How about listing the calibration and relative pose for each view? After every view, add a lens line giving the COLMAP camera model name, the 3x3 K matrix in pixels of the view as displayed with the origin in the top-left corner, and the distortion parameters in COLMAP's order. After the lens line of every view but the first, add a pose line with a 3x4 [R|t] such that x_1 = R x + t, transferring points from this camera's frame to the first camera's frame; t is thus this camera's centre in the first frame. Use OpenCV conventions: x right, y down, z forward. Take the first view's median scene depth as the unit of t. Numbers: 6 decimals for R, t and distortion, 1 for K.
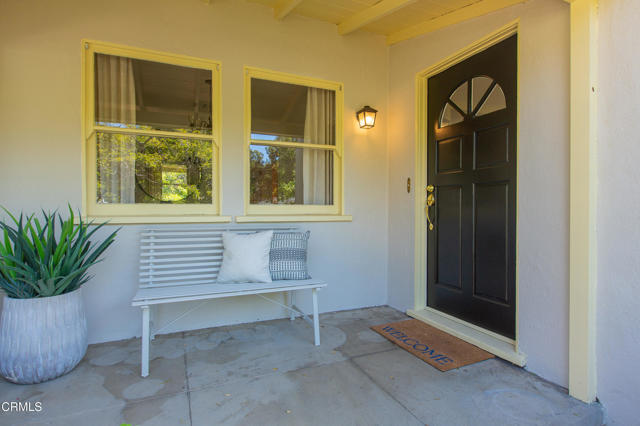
lens RADIAL K [[347.2, 0, 320.7], [0, 347.2, 210.4], [0, 0, 1]] dist [0.017598, -0.000719]
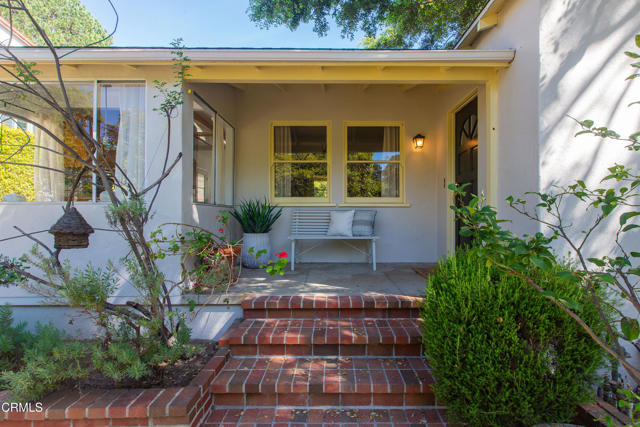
lens RADIAL K [[347.2, 0, 322.3], [0, 347.2, 213.4], [0, 0, 1]] dist [0.017598, -0.000719]
pose [[0.908933, -0.001897, -0.416937, 0.443828], [-0.001863, 0.999961, -0.008611, 0.086022], [0.416937, 0.008604, 0.908895, -0.704906]]
